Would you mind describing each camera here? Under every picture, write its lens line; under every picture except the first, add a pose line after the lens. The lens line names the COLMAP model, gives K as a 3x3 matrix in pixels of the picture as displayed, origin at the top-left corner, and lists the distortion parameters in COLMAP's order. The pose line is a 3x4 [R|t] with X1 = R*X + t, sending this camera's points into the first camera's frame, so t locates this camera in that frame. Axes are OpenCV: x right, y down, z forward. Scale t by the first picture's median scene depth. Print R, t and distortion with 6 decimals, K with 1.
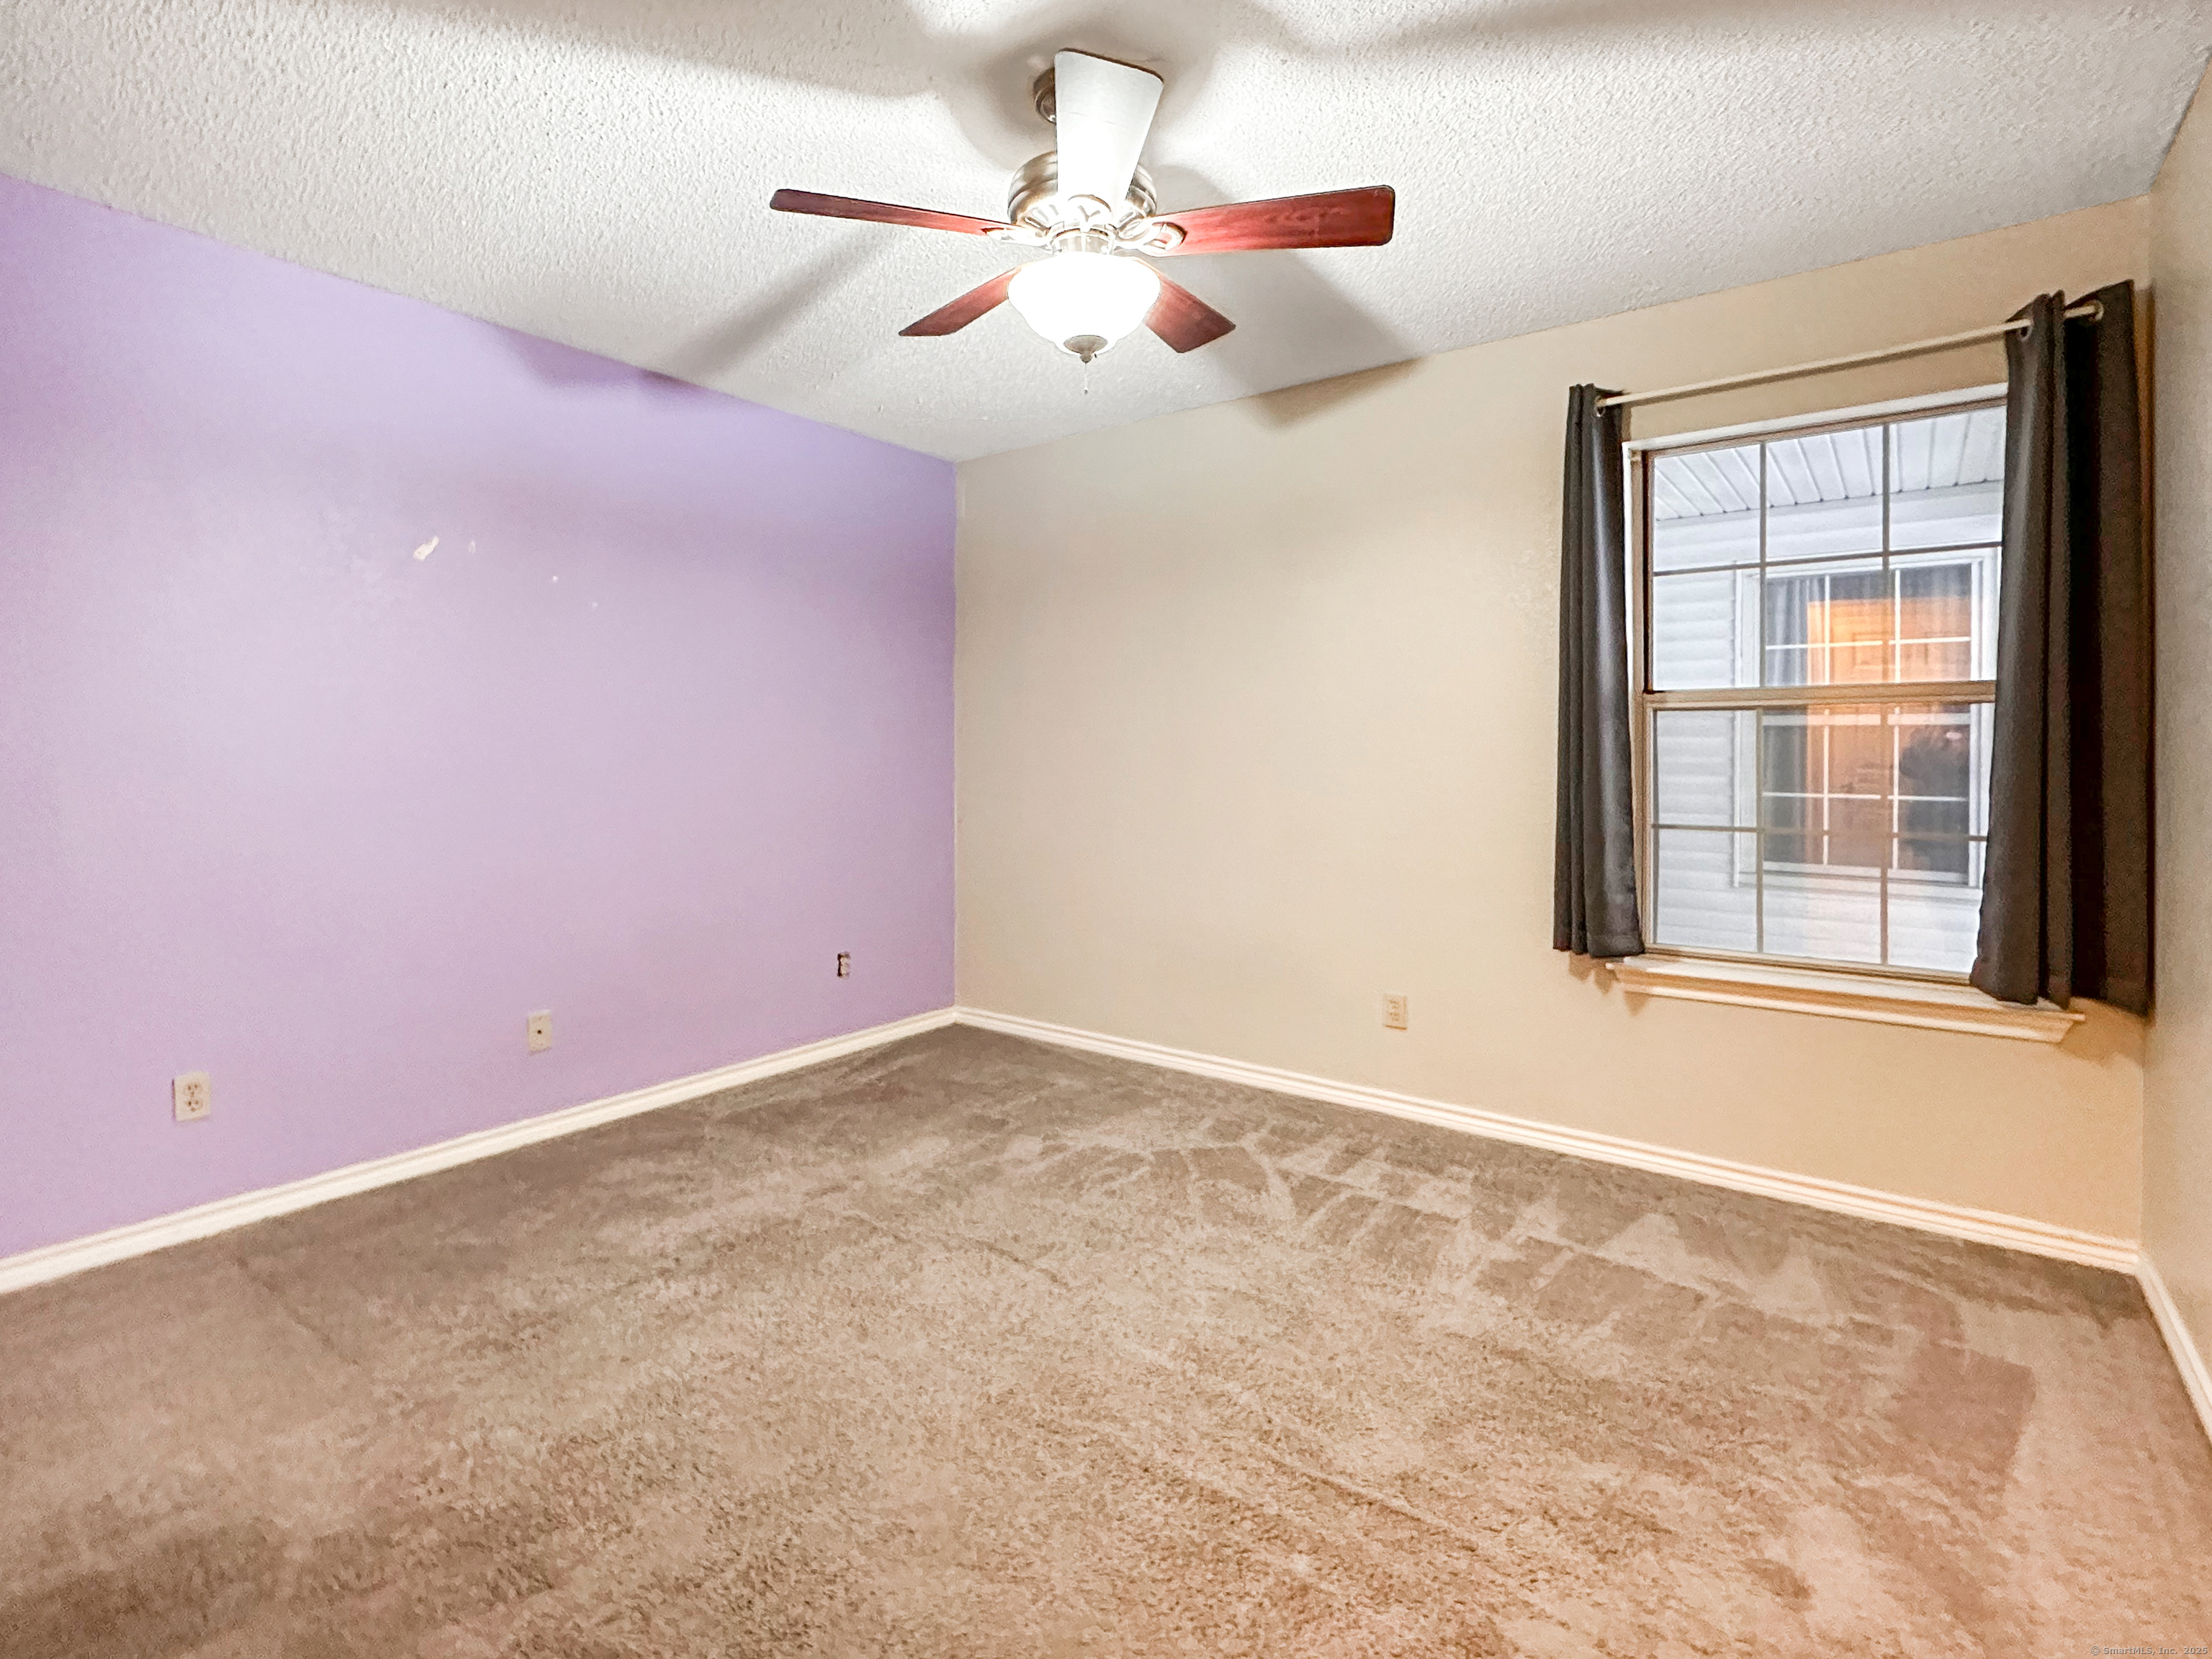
lens RADIAL K [[1062.2, 0, 1107.7], [0, 1062.2, 749.4], [0, 0, 1]] dist [0.000866, 0.000046]
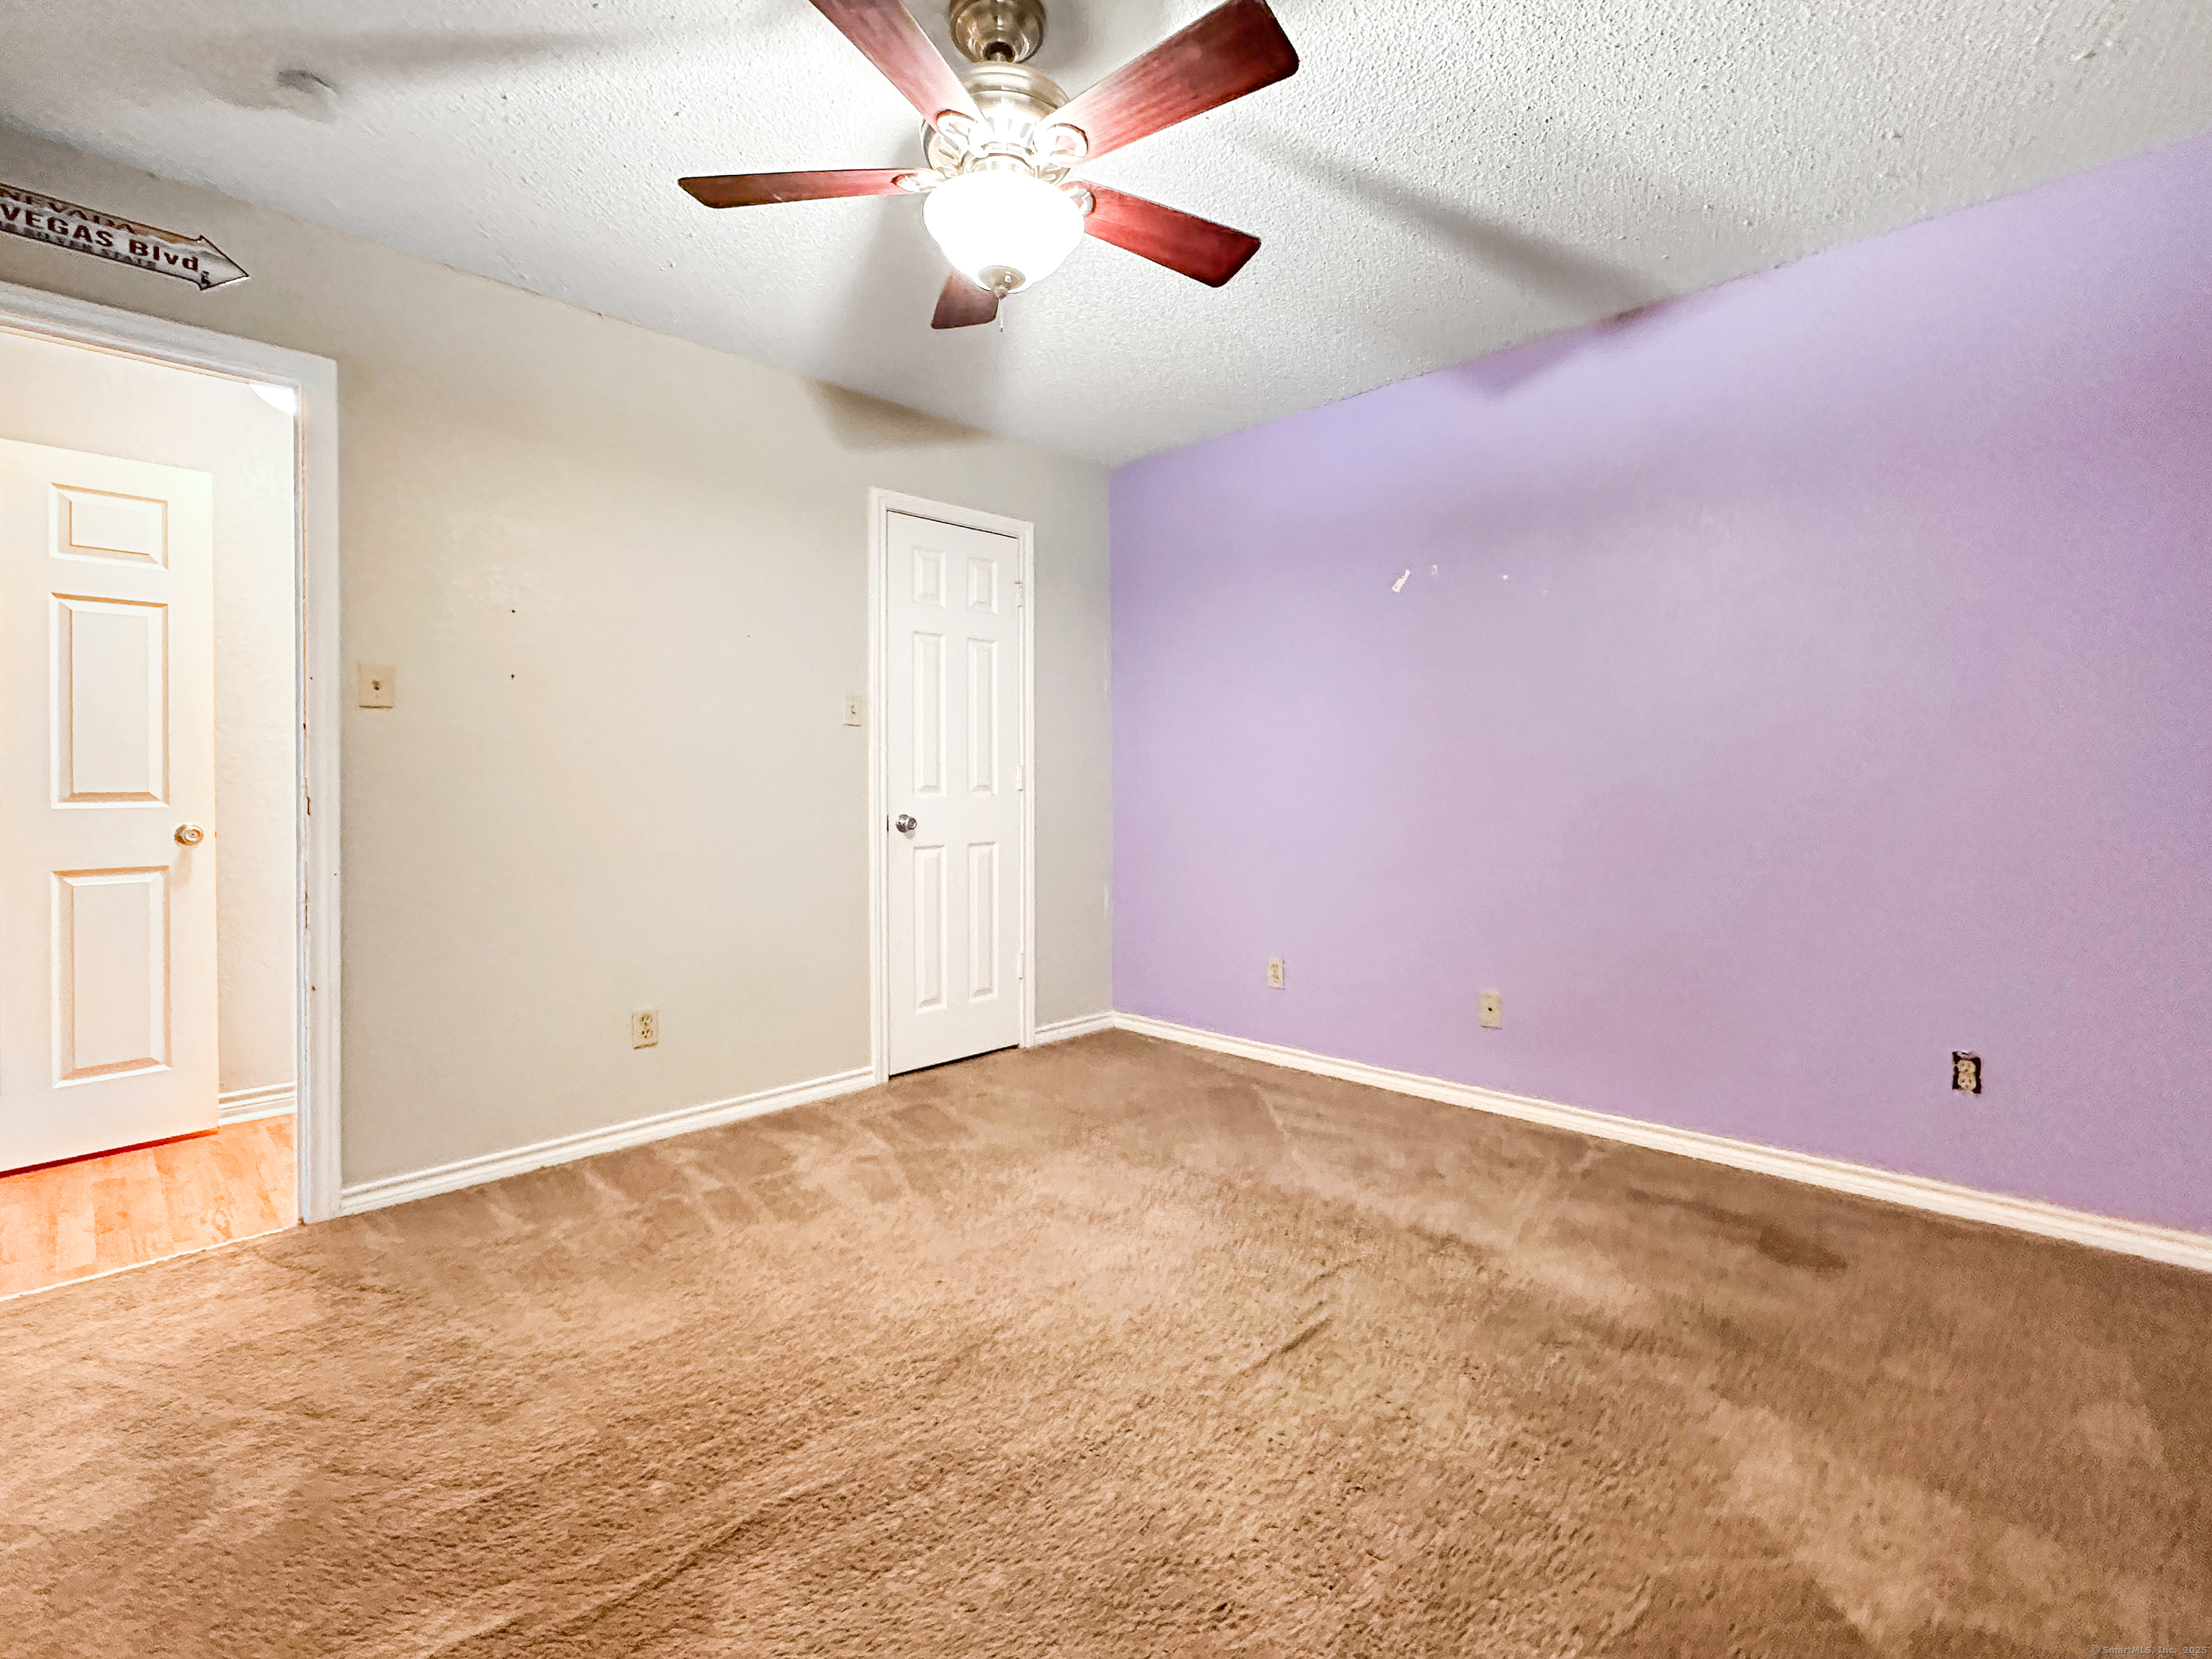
lens RADIAL K [[1041.0, 0, 1103.7], [0, 1041.0, 780.3], [0, 0, 1]] dist [-0.001685, -0.000289]
pose [[-0.133225, -0.002364, -0.991083, 0.551179], [0.007894, 0.999963, -0.003447, 0.038530], [0.991054, -0.008283, -0.133202, 0.763061]]
